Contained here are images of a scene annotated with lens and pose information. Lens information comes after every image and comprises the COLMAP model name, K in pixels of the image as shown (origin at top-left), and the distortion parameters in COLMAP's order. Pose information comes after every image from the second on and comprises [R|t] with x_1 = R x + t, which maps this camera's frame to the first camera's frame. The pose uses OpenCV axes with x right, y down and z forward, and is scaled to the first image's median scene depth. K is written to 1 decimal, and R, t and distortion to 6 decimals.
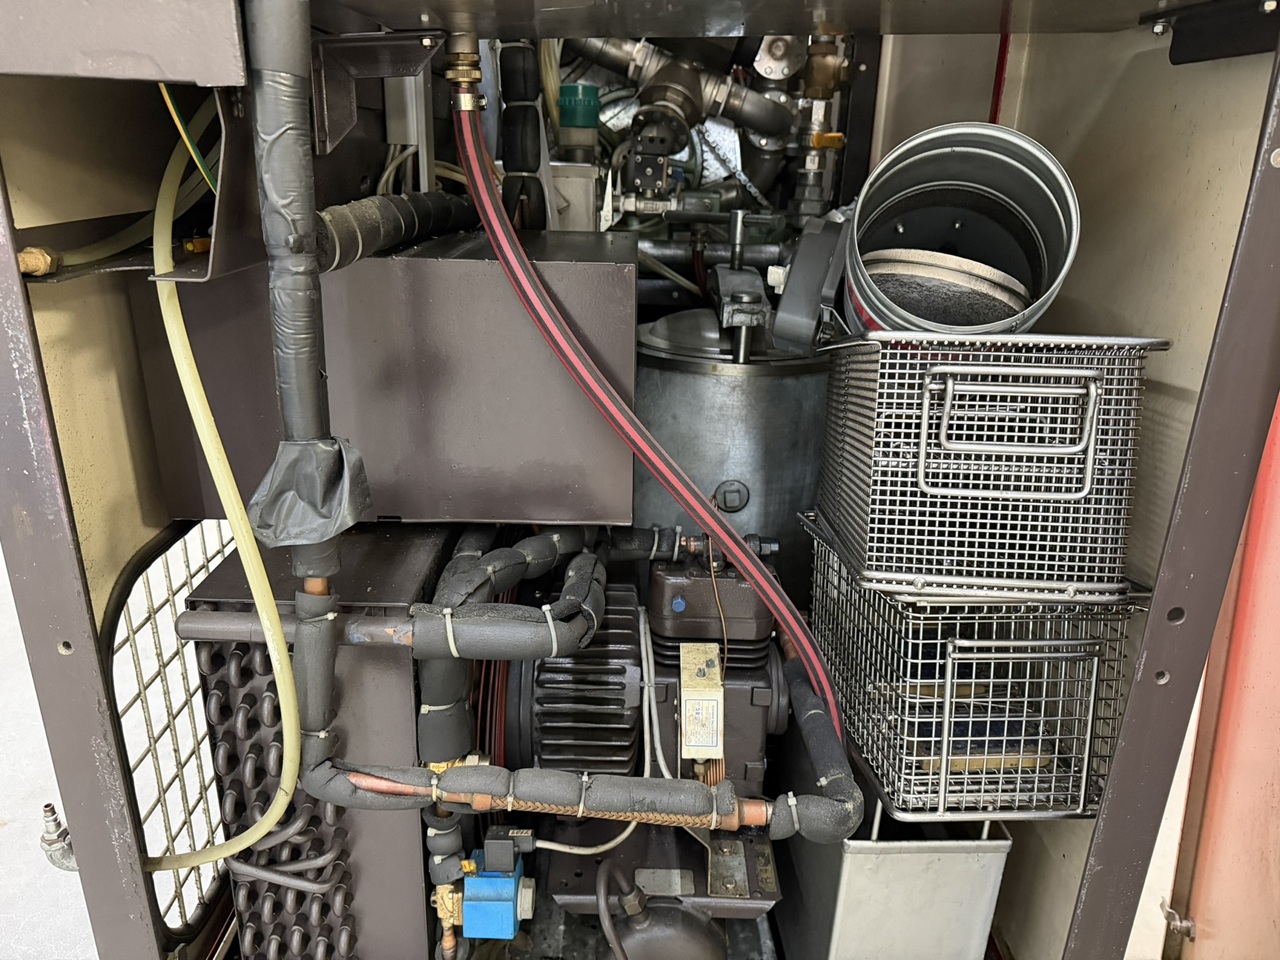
lens RADIAL K [[865.3, 0, 640.0], [0, 865.3, 472.2], [0, 0, 1]] dist [0.061136, -0.003054]
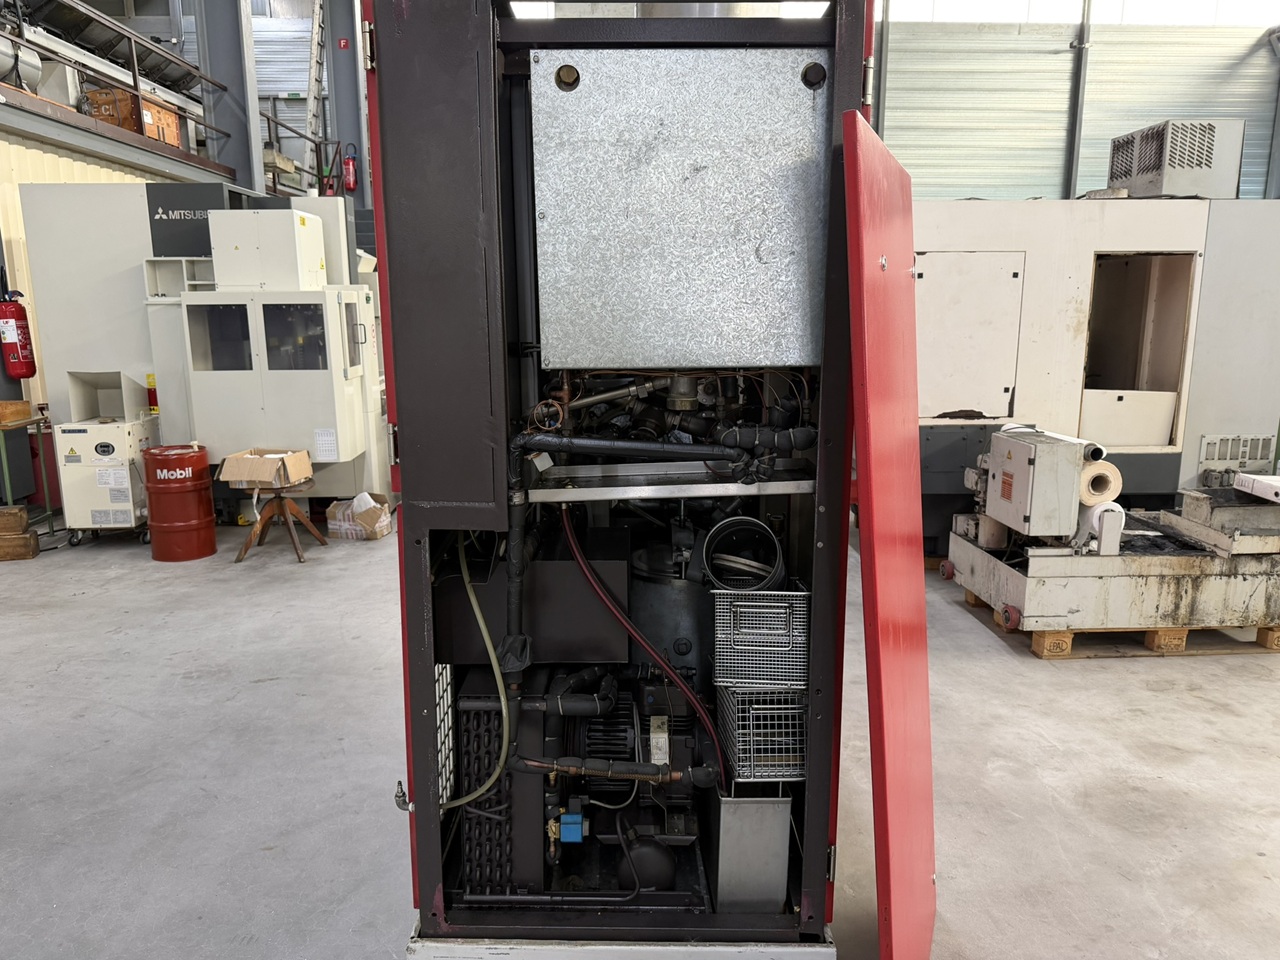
lens RADIAL K [[865.3, 0, 640.0], [0, 865.3, 472.2], [0, 0, 1]] dist [0.061136, -0.003054]
pose [[0.999725, -0.022008, -0.008104, 0.054462], [0.020461, 0.987355, -0.157197, -0.080389], [0.011461, 0.156988, 0.987534, -1.443238]]
